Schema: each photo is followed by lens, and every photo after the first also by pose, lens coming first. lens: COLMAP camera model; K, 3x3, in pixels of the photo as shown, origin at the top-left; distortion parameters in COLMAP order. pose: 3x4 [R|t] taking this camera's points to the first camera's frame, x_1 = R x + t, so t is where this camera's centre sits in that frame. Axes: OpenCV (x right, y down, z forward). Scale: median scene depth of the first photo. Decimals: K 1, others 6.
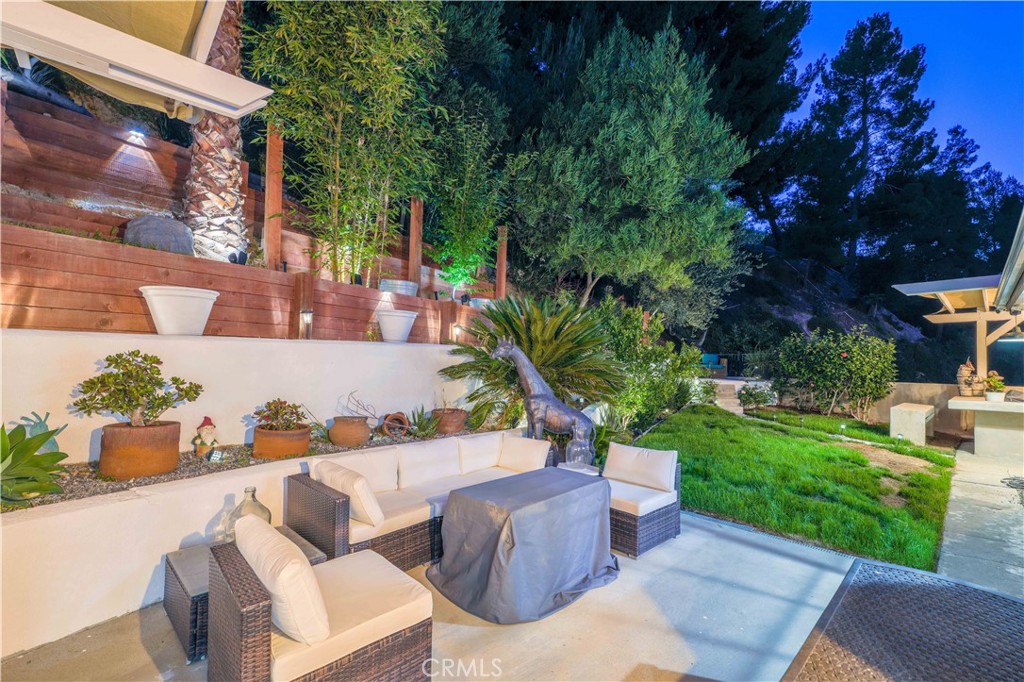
lens RADIAL K [[432.9, 0, 512.7], [0, 432.9, 345.7], [0, 0, 1]] dist [-0.000460, -0.000026]
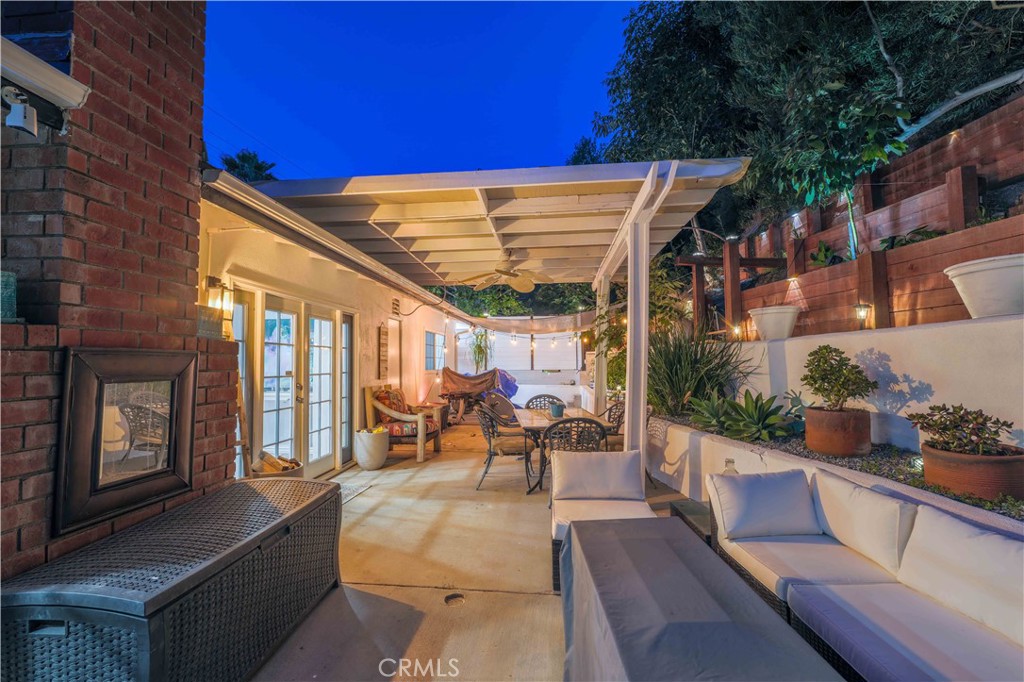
lens RADIAL K [[432.9, 0, 512.7], [0, 432.9, 345.7], [0, 0, 1]] dist [-0.000460, -0.000026]
pose [[-0.747764, -0.034556, -0.663064, 0.139534], [0.022780, 0.996722, -0.077634, 0.021586], [0.663573, -0.073156, -0.744526, 0.333150]]
